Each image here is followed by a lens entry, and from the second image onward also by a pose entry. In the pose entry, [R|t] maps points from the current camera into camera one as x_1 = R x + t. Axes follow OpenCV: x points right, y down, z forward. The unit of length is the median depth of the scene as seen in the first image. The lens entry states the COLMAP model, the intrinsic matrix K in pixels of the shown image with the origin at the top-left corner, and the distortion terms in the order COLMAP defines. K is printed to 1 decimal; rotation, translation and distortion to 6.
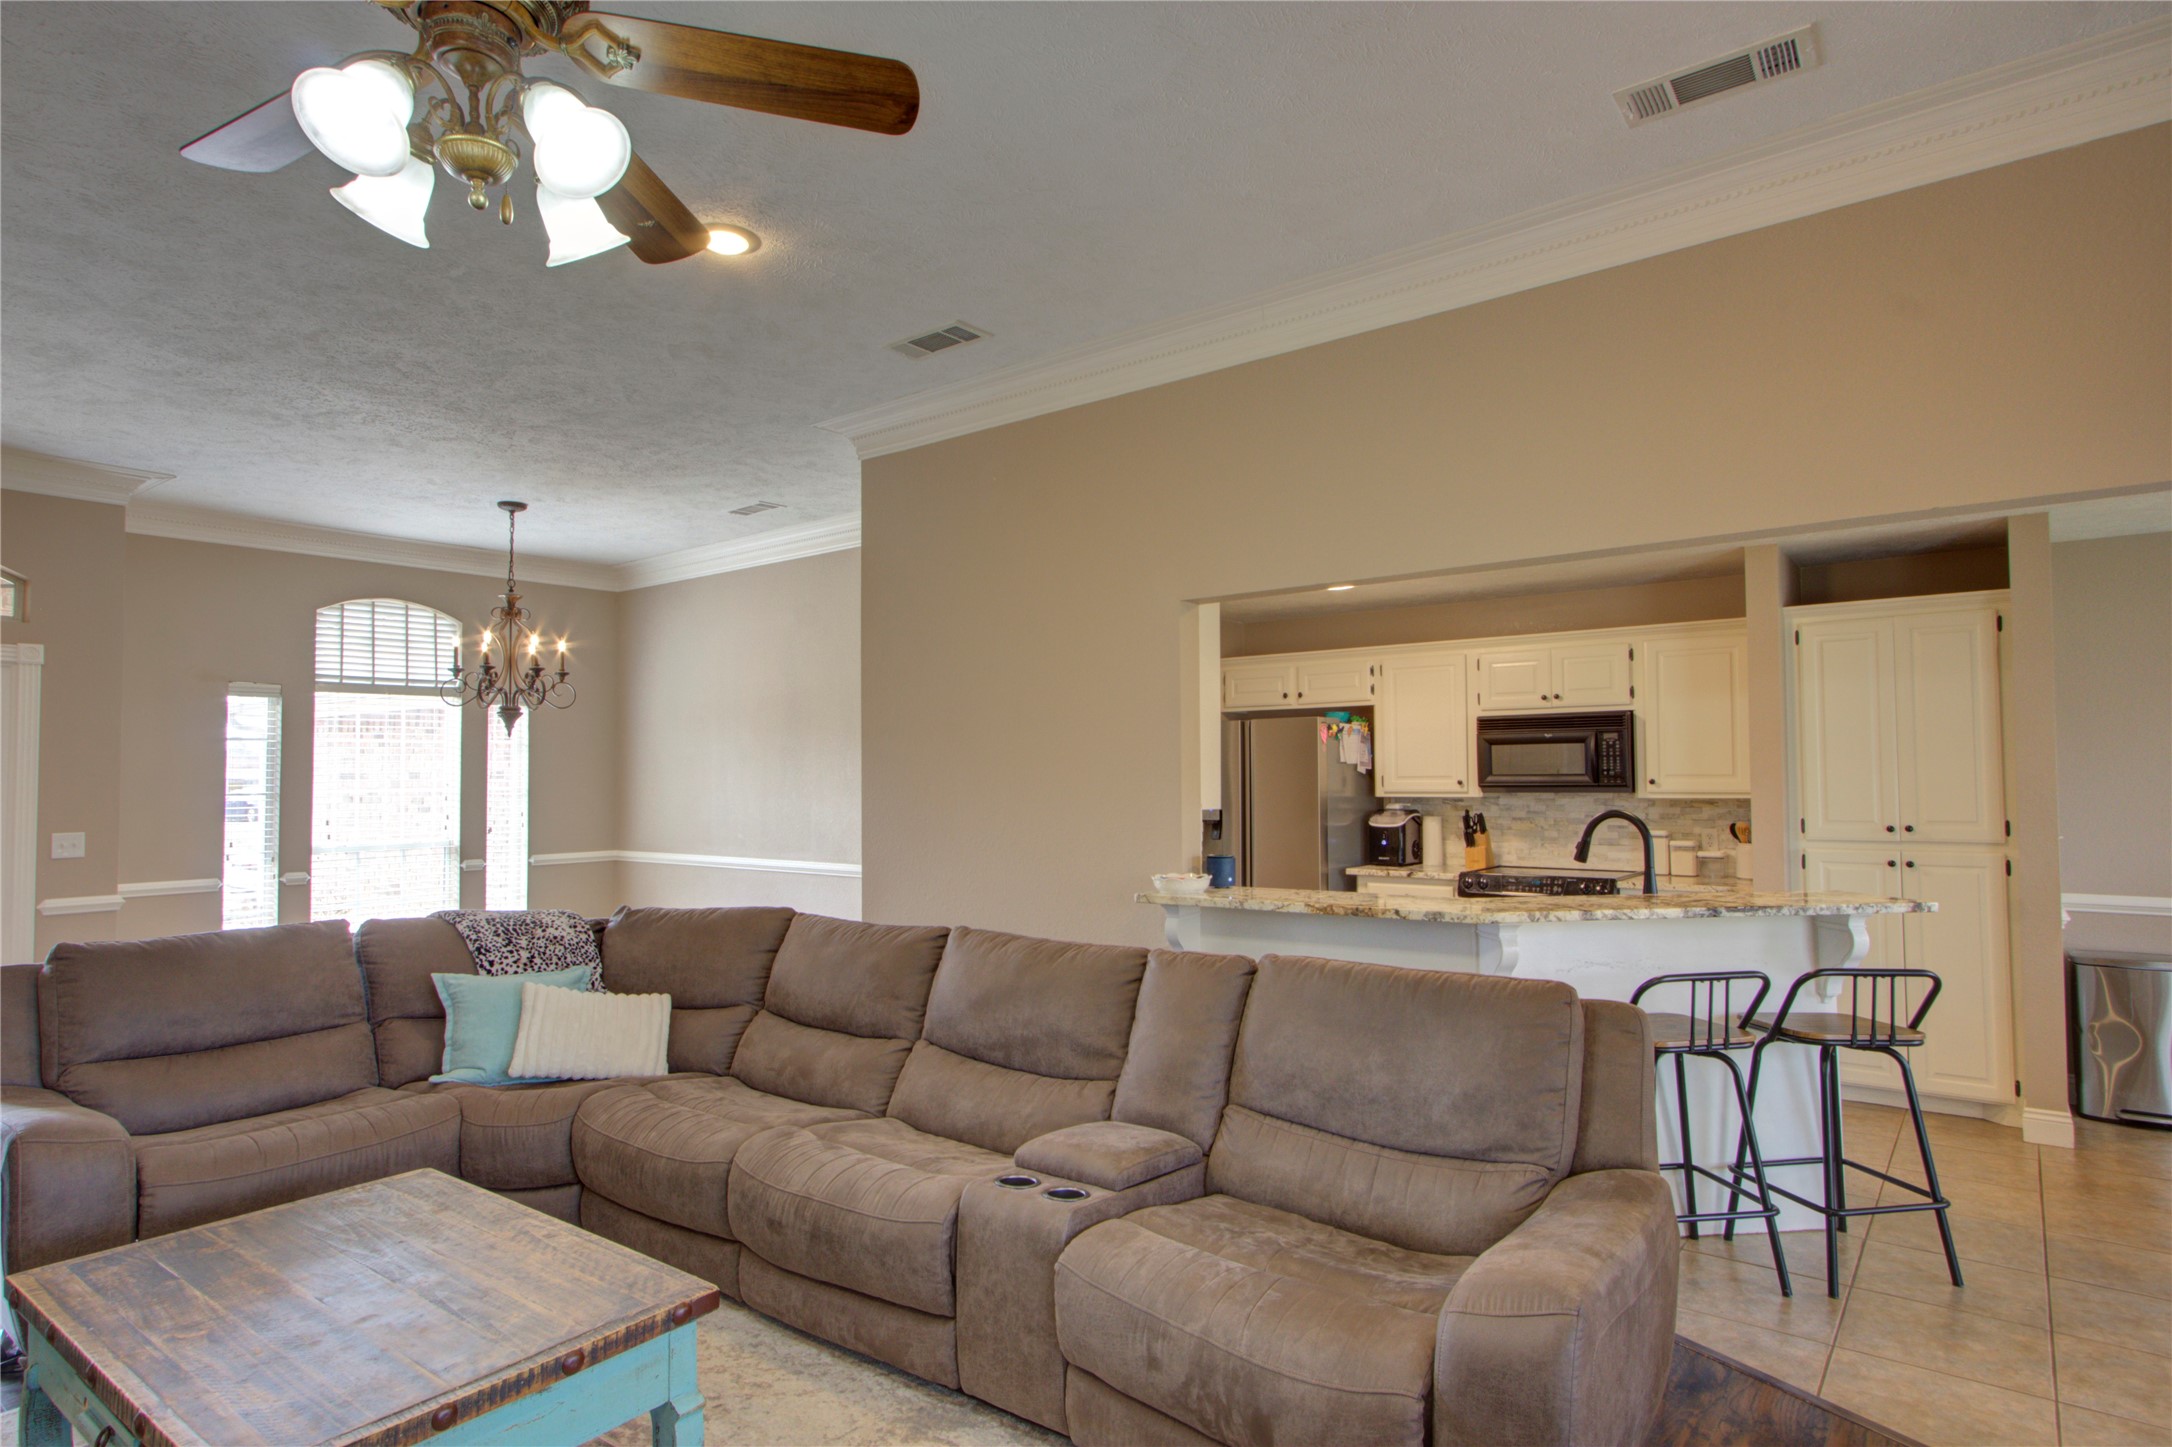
lens RADIAL K [[1181.1, 0, 1073.2], [0, 1181.1, 734.4], [0, 0, 1]] dist [-0.018743, 0.031531]
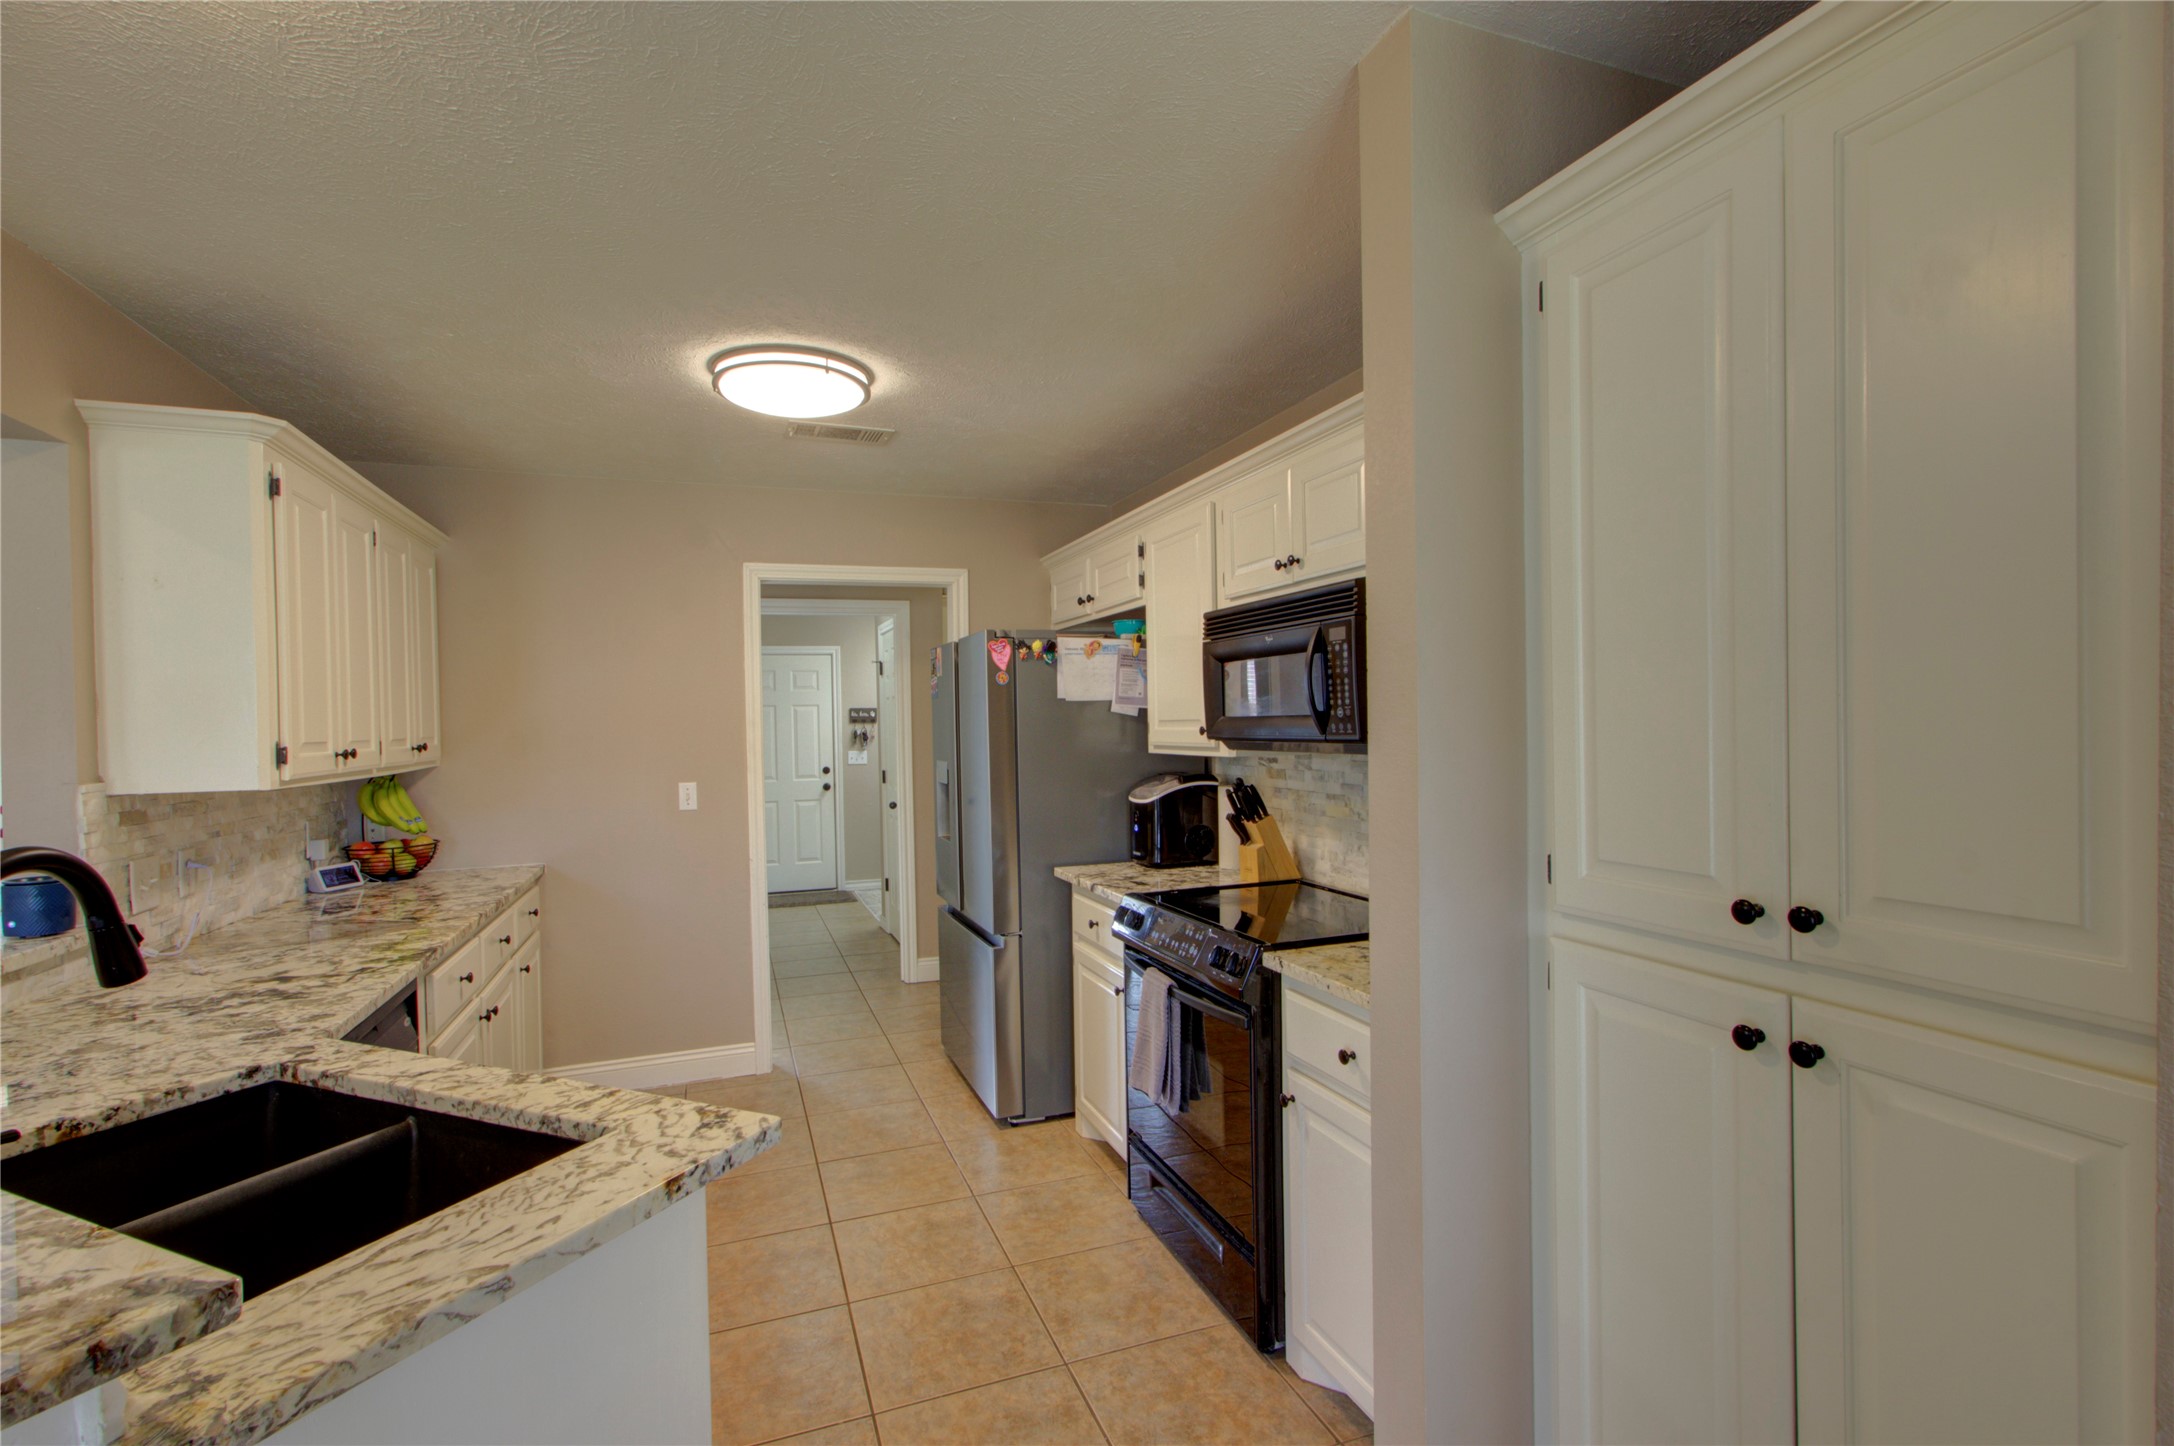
lens RADIAL K [[993.2, 0, 1095.9], [0, 993.2, 731.0], [0, 0, 1]] dist [0.000210, 0.000173]
pose [[0.855712, -0.007299, -0.517400, 0.545798], [0.035293, 0.998395, 0.044286, 0.018188], [0.516247, -0.056157, 0.854597, 0.580576]]
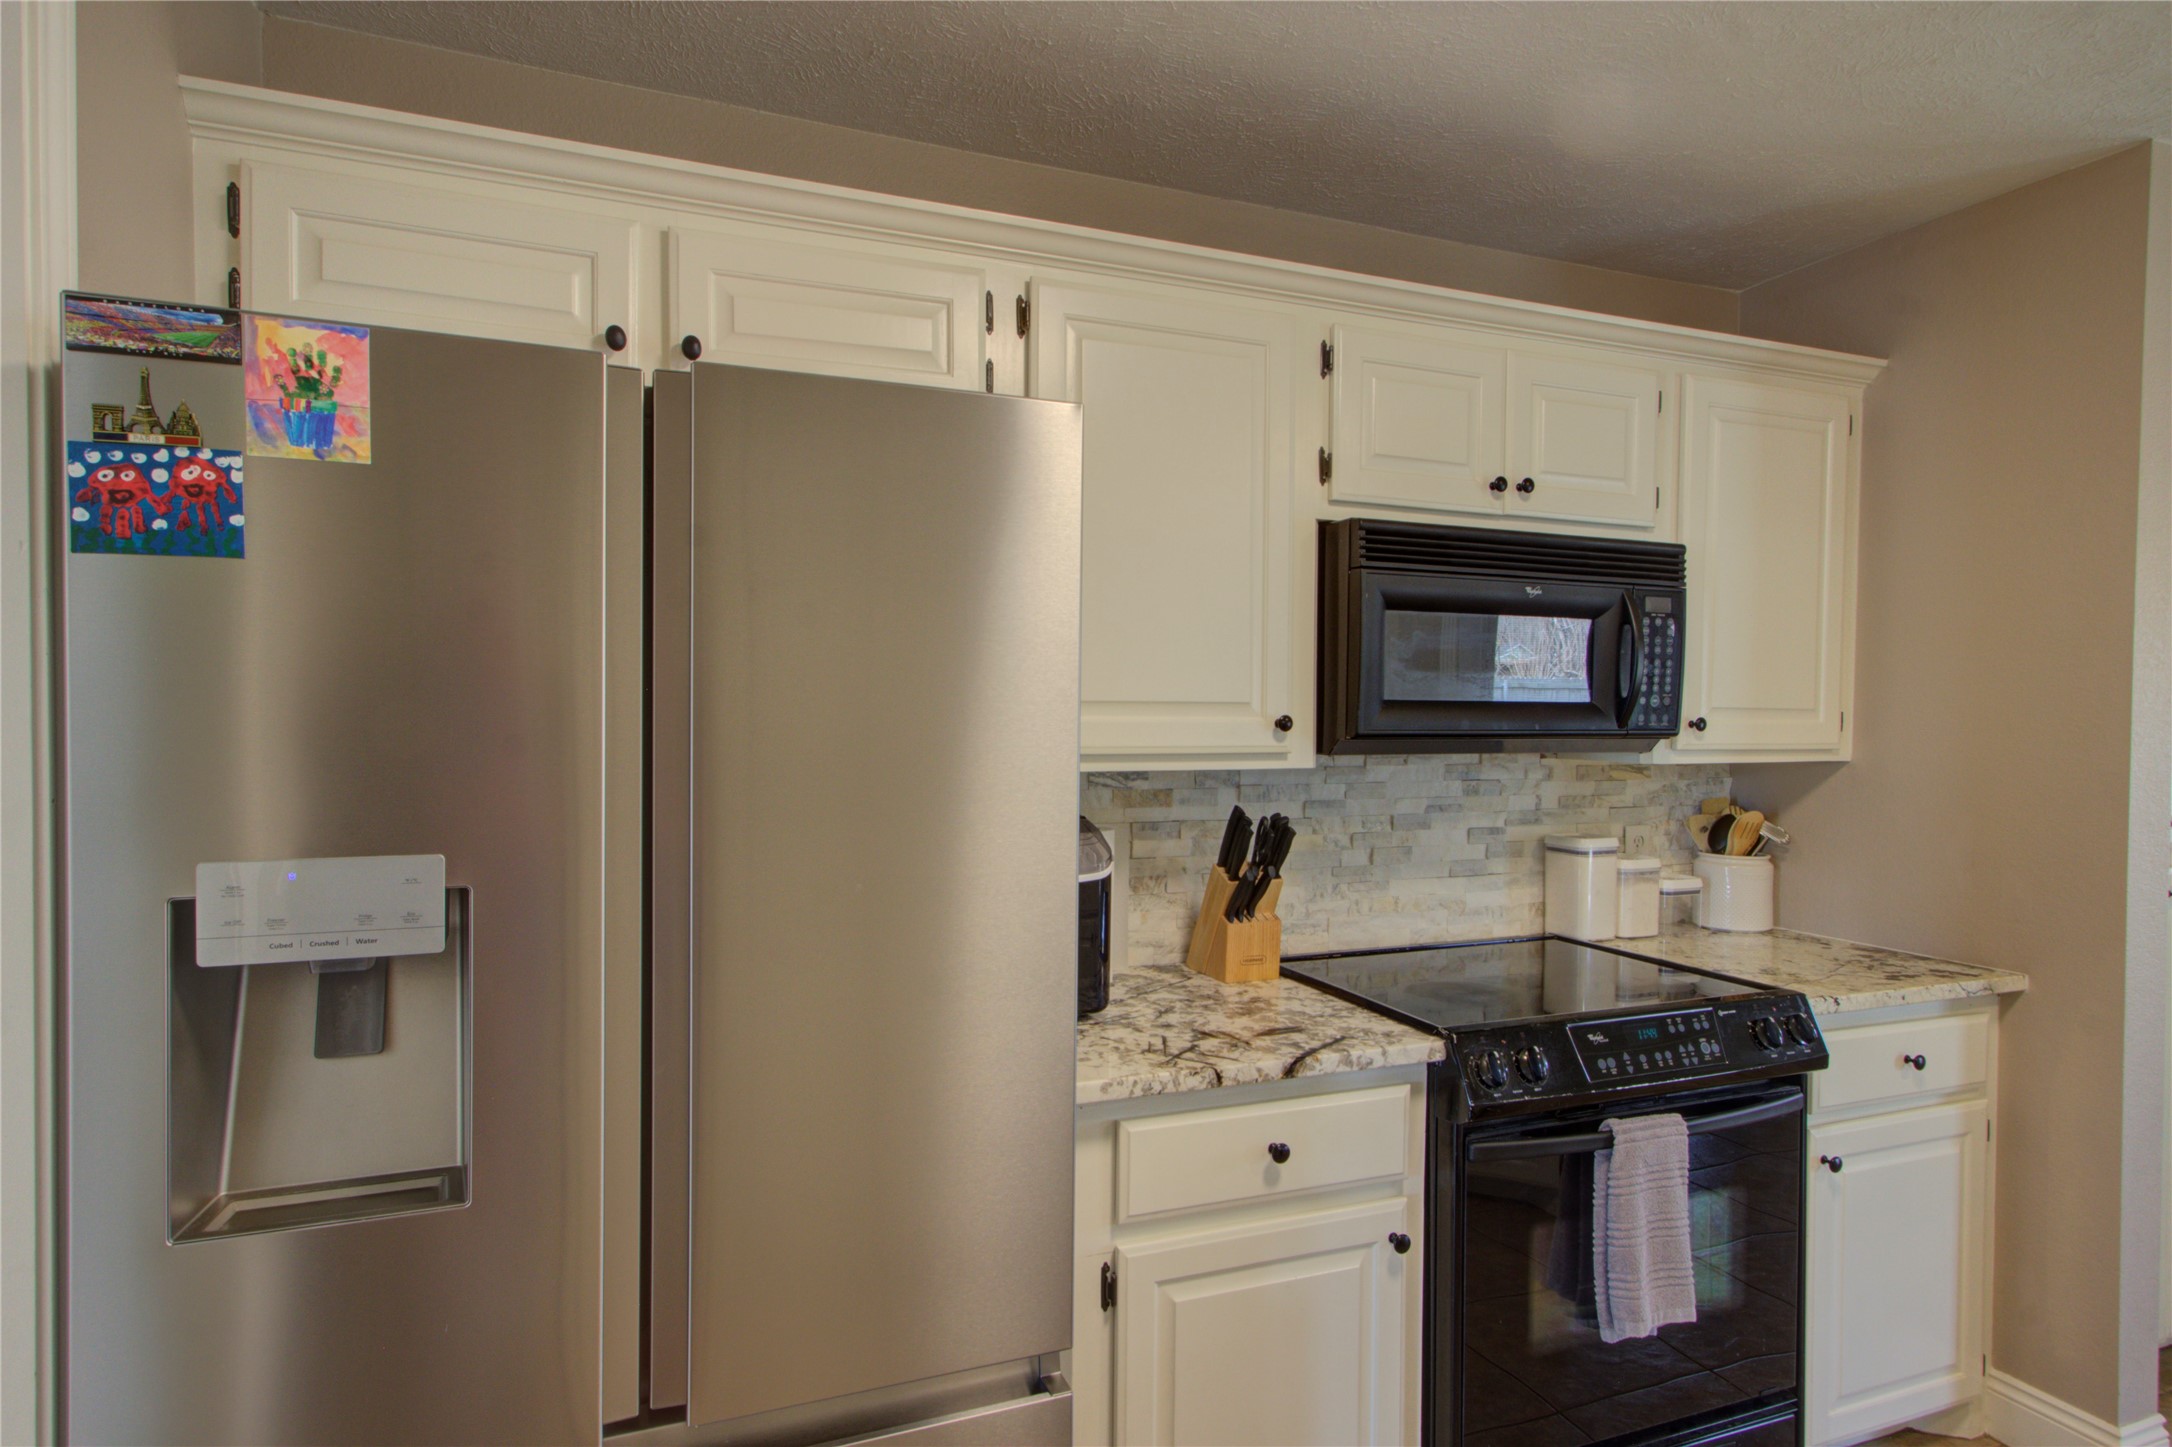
lens RADIAL K [[1181.1, 0, 1073.2], [0, 1181.1, 734.4], [0, 0, 1]] dist [-0.018743, 0.031531]
pose [[0.515119, -0.007838, 0.857083, 0.031445], [-0.043001, 0.998463, 0.034975, 0.036129], [-0.856040, -0.054871, 0.513990, 0.910686]]
